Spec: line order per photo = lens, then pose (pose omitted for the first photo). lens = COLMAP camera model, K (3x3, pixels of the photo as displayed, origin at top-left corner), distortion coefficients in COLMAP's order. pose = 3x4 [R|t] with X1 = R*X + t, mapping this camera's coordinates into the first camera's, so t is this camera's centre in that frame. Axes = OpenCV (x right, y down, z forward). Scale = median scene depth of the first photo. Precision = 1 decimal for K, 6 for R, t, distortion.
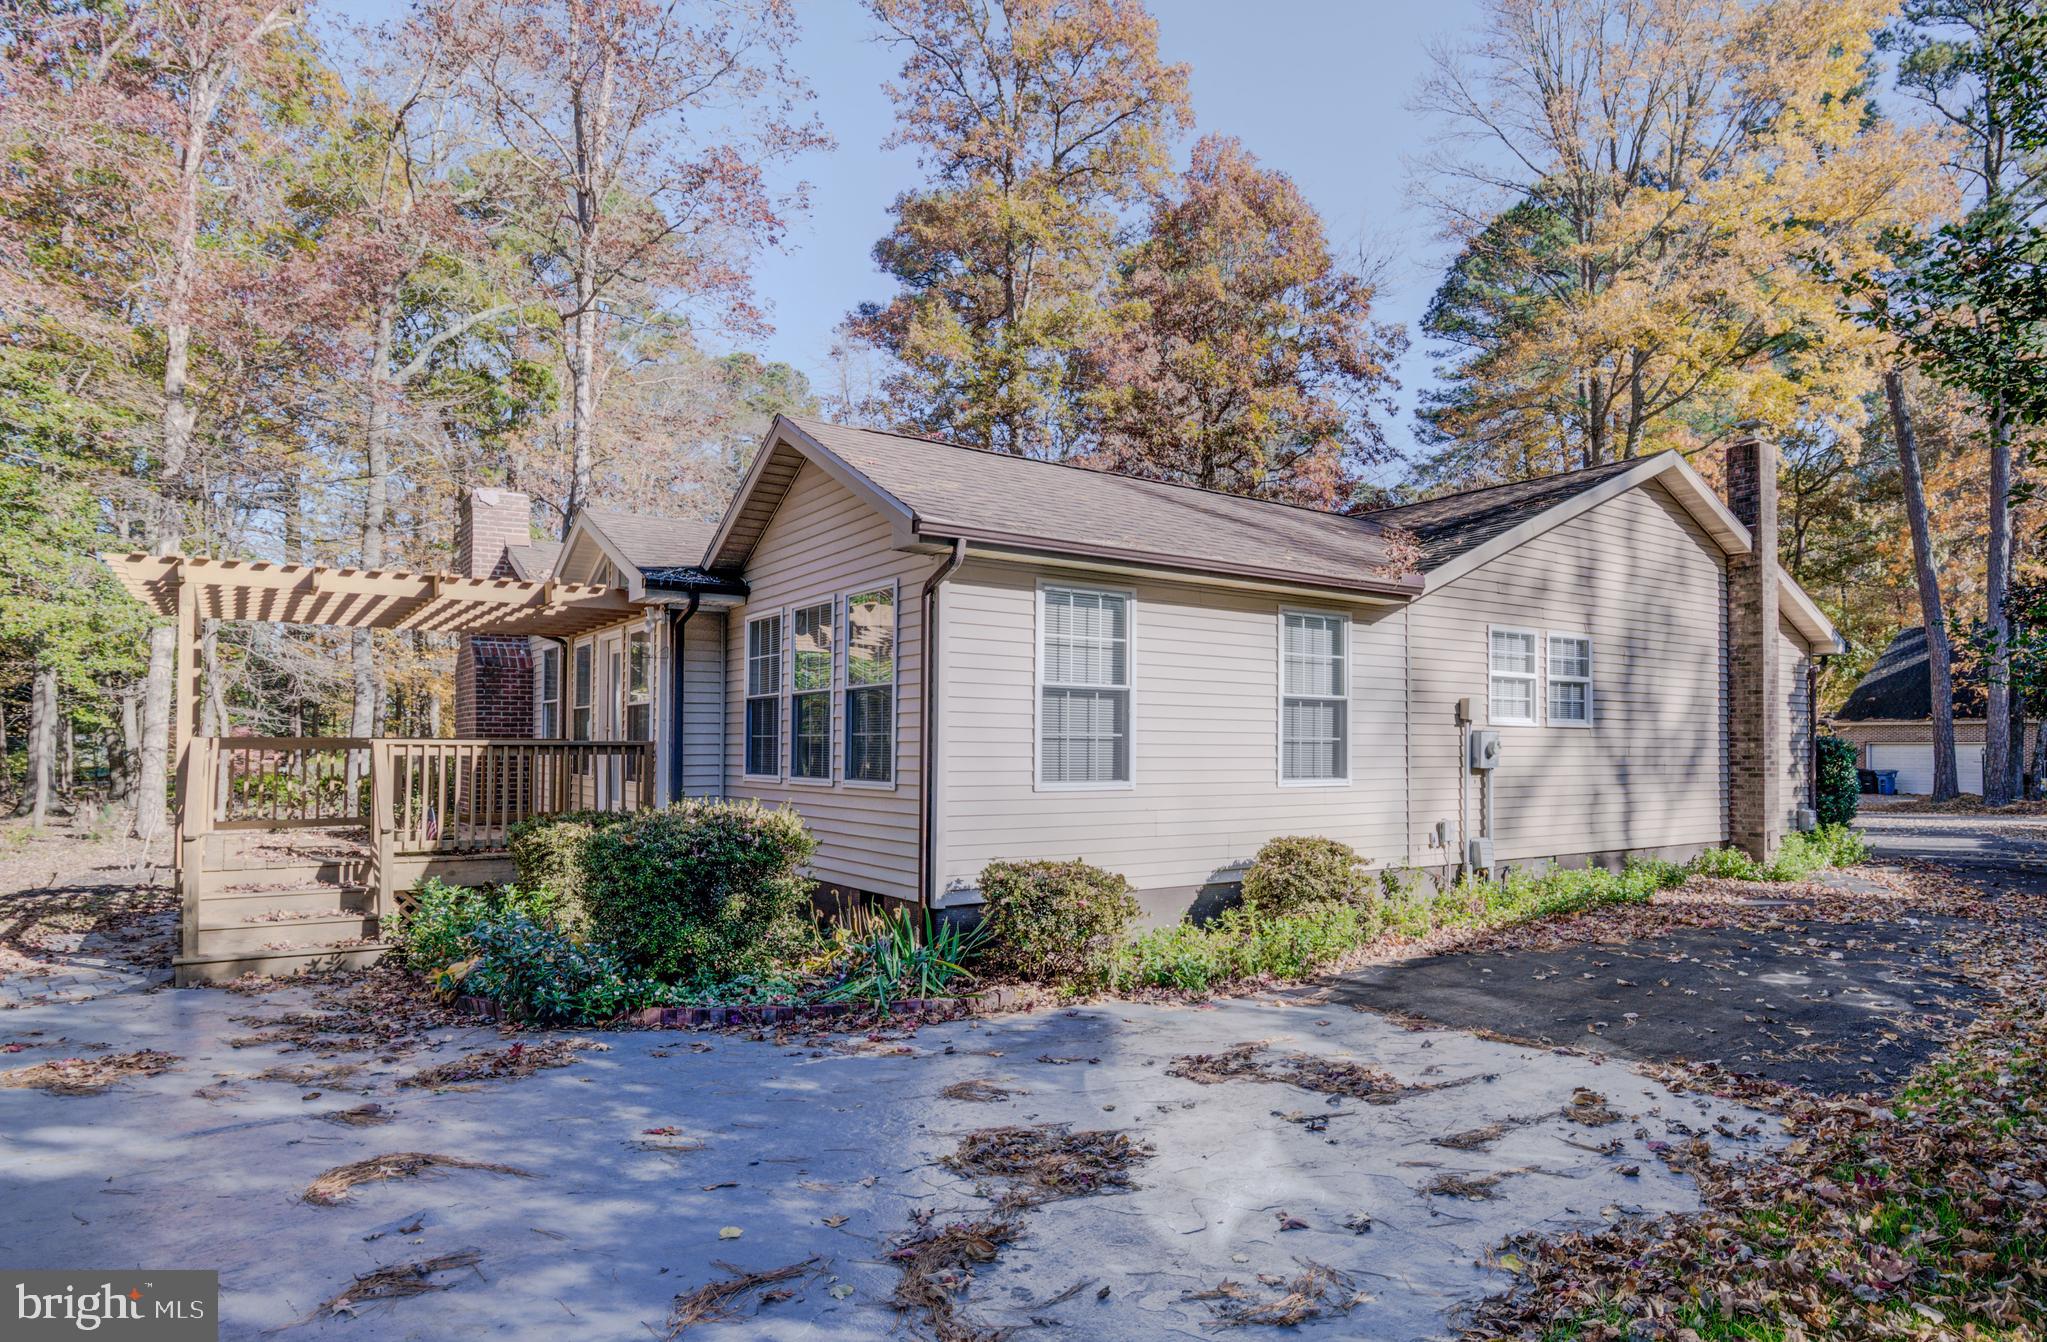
lens RADIAL K [[1170.1, 0, 1056.1], [0, 1170.1, 728.2], [0, 0, 1]] dist [-0.014254, -0.000407]
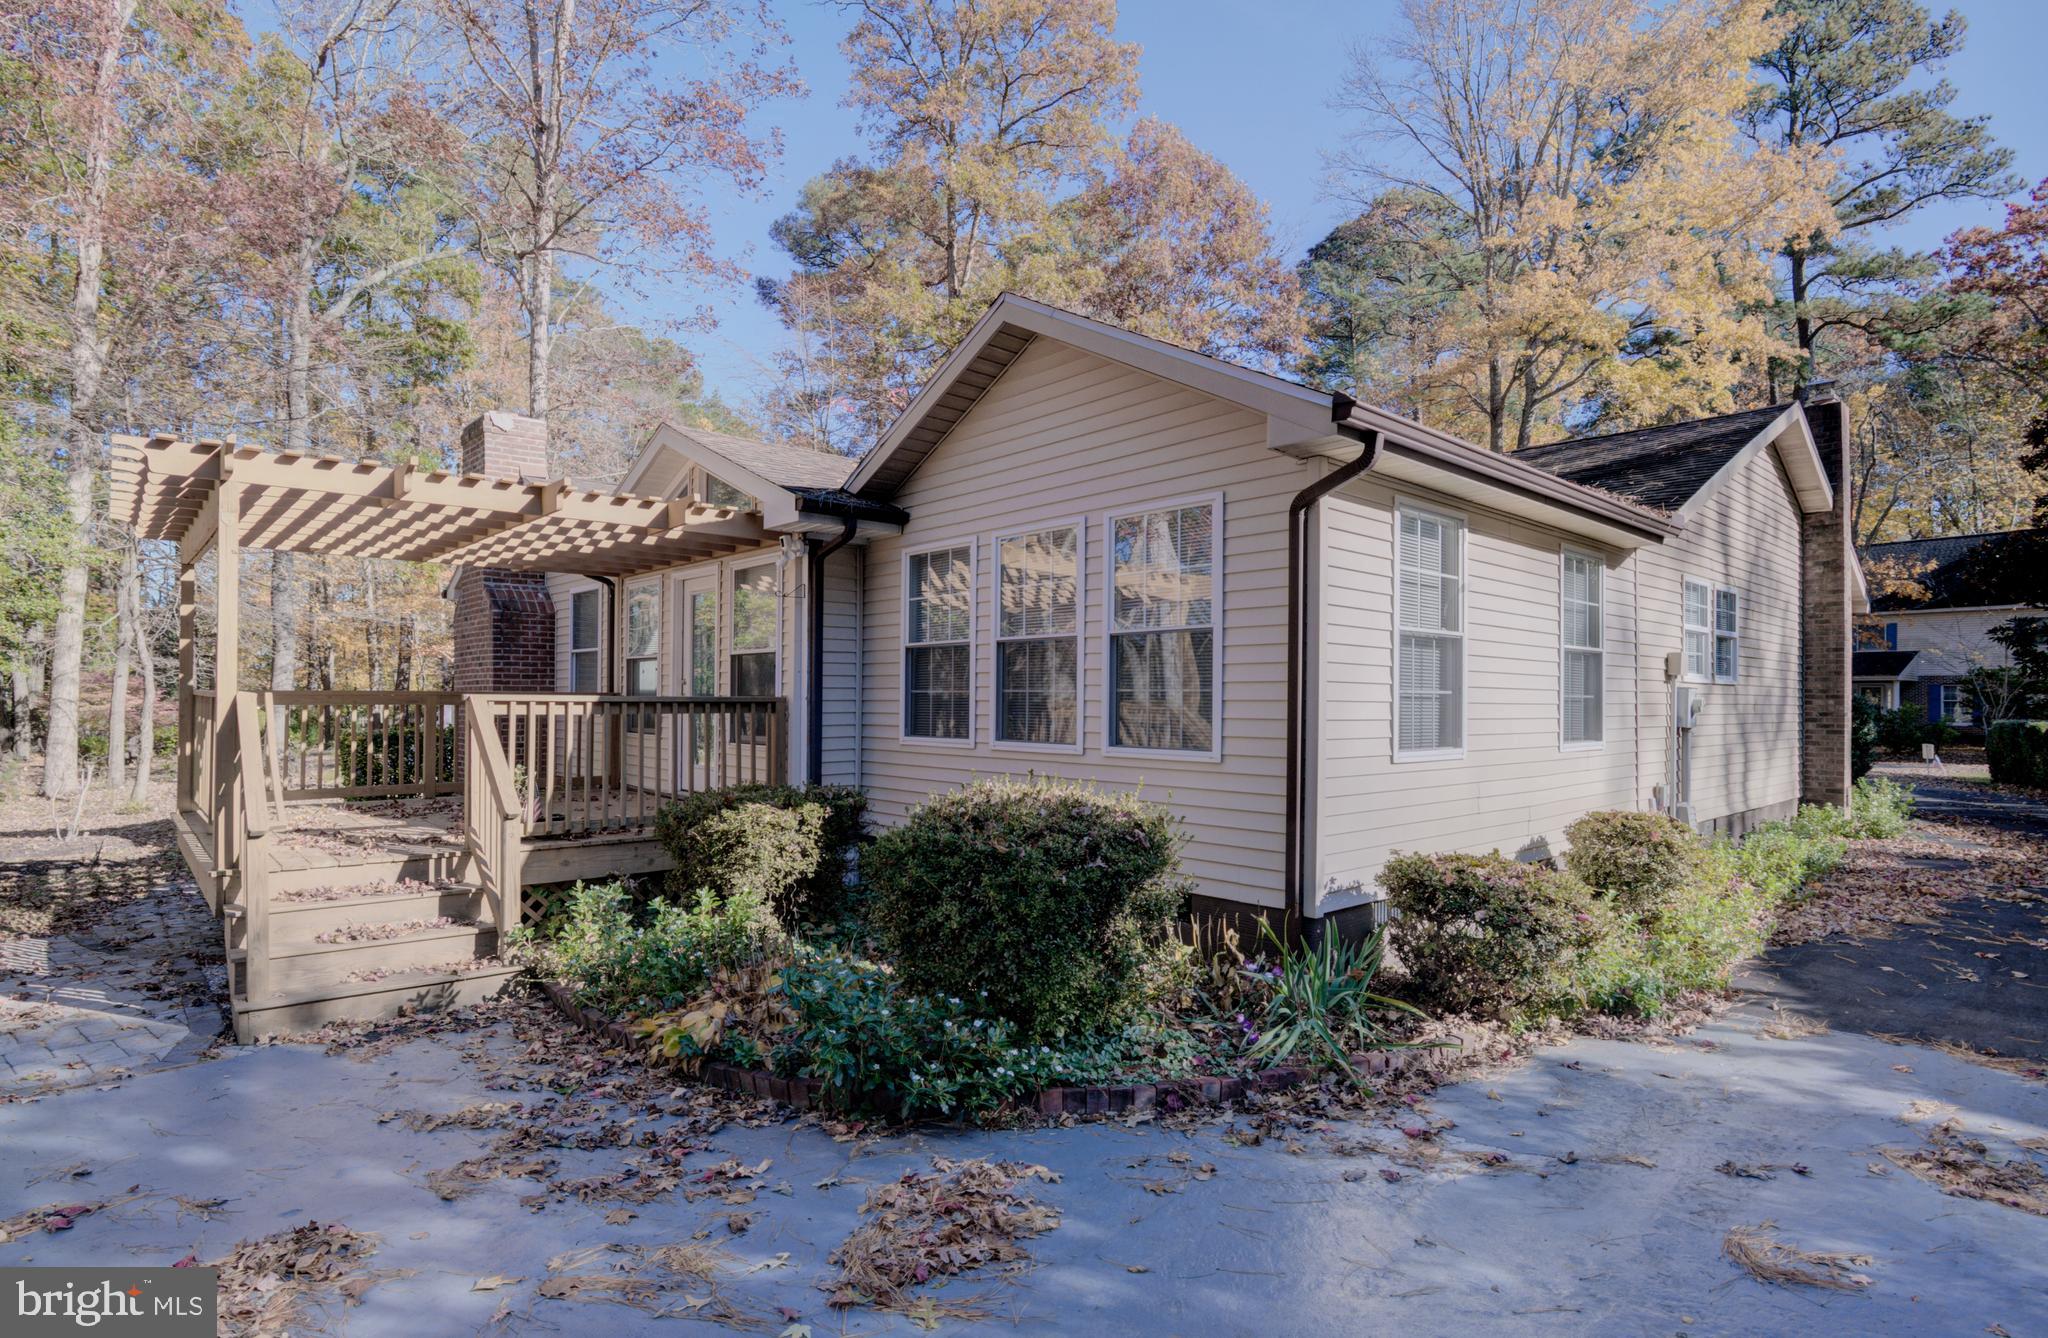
lens RADIAL K [[1038.6, 0, 1004.3], [0, 1038.6, 692.0], [0, 0, 1]] dist [-0.019295, 0.000530]
pose [[0.994254, 0.003172, 0.107003, -0.273865], [-0.004231, 0.999944, 0.009671, -0.000215], [-0.106967, -0.010068, 0.994212, 0.249043]]
